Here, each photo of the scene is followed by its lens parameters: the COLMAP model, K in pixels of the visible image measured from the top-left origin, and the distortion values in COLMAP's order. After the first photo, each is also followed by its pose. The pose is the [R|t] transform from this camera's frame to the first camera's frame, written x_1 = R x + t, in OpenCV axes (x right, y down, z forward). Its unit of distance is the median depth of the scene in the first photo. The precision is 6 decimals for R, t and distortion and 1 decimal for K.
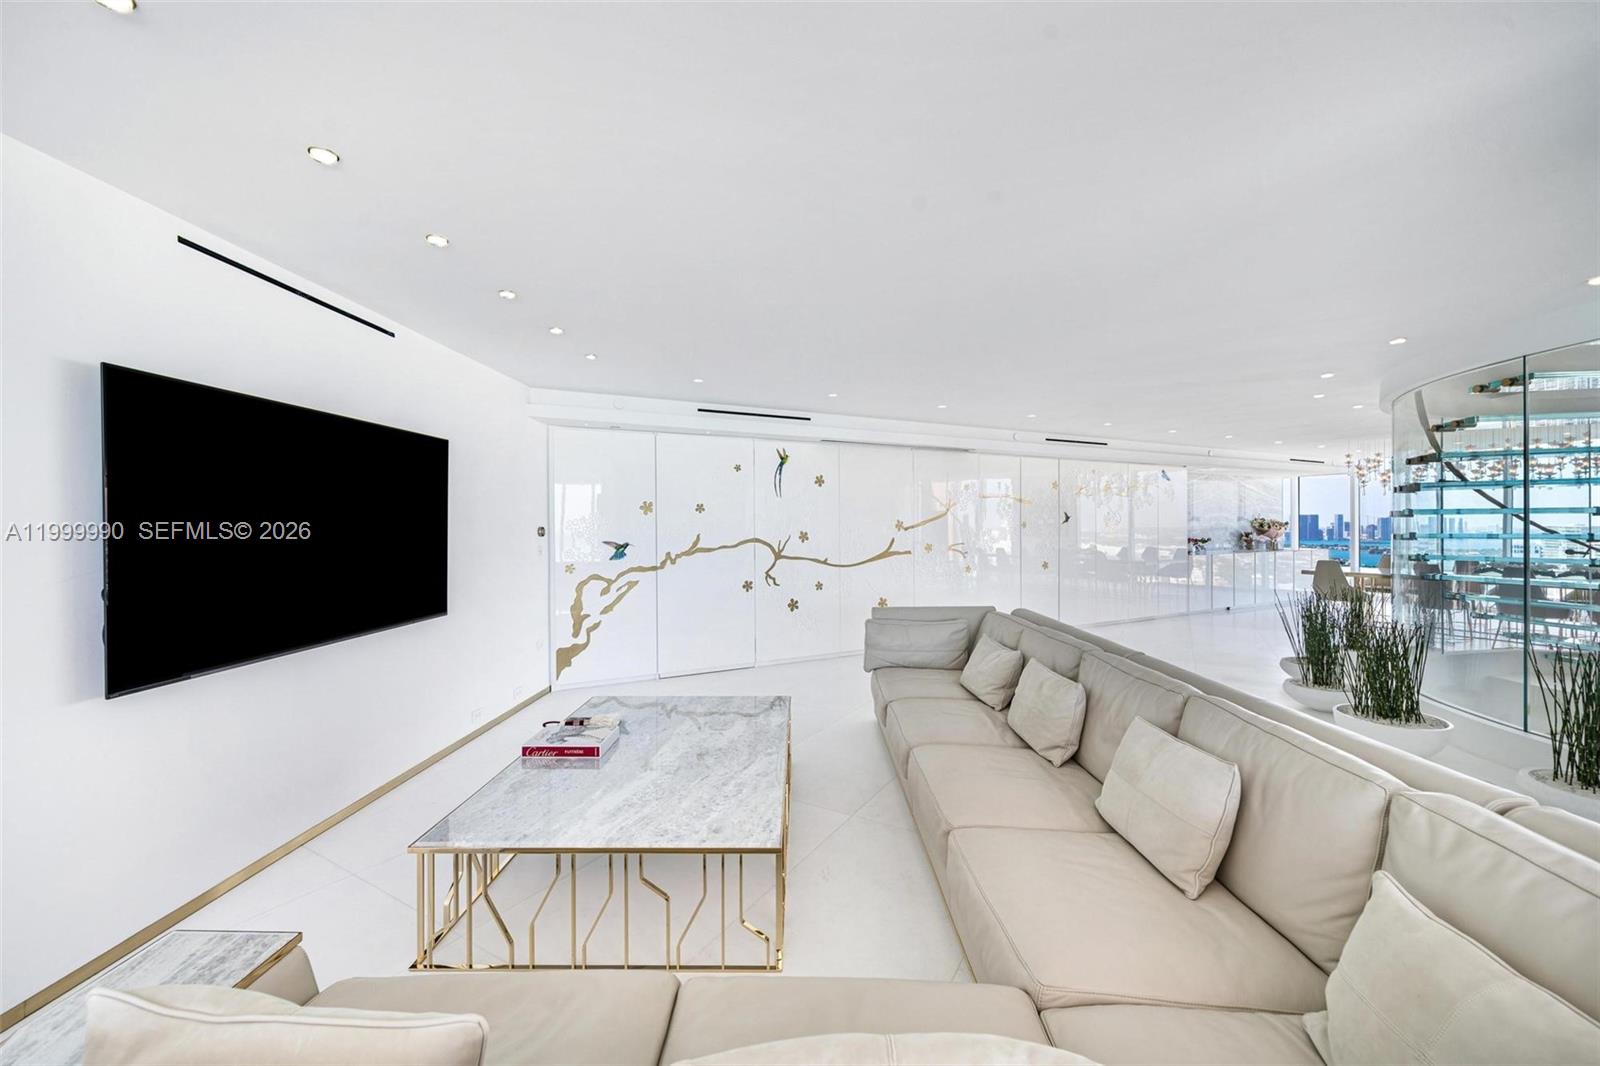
lens RADIAL K [[639.0, 0, 802.4], [0, 639.0, 527.8], [0, 0, 1]] dist [-0.005950, 0.000944]
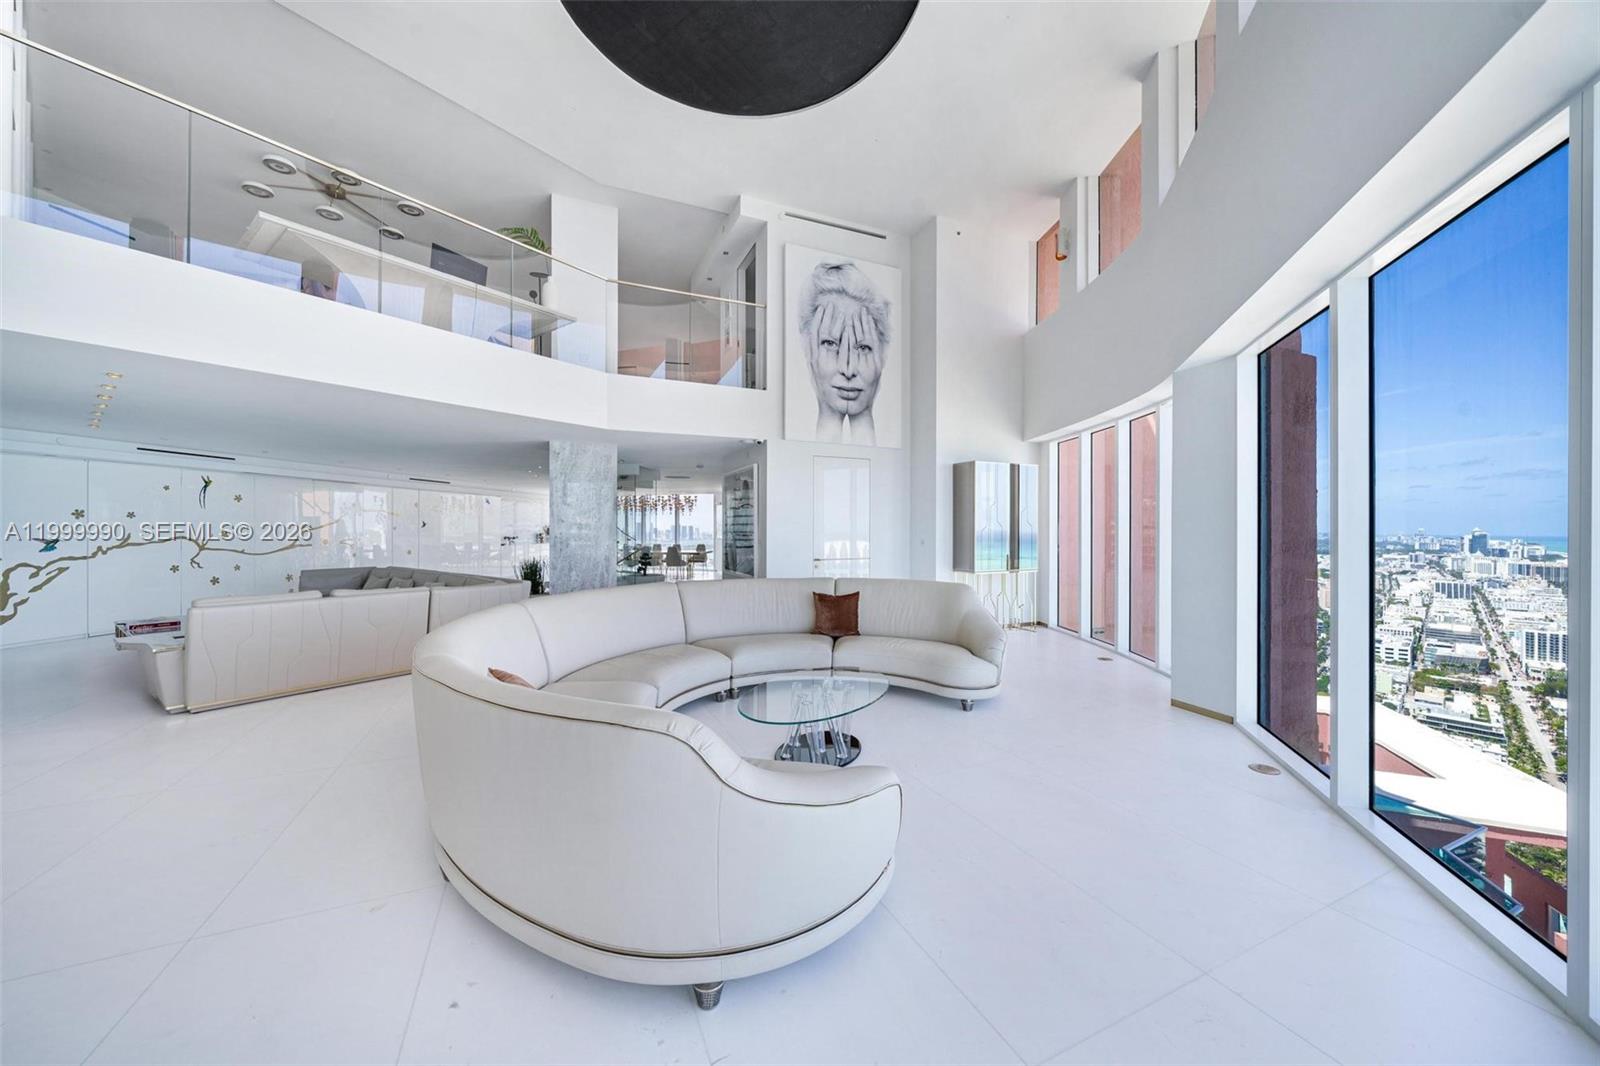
lens RADIAL K [[546.5, 0, 778.8], [0, 546.5, 530.2], [0, 0, 1]] dist [-0.006819, 0.000057]
pose [[0.591817, 0.006181, 0.806048, -0.284424], [-0.006480, 0.999975, -0.002911, -0.002728], [-0.806046, -0.003500, 0.591842, -0.904441]]
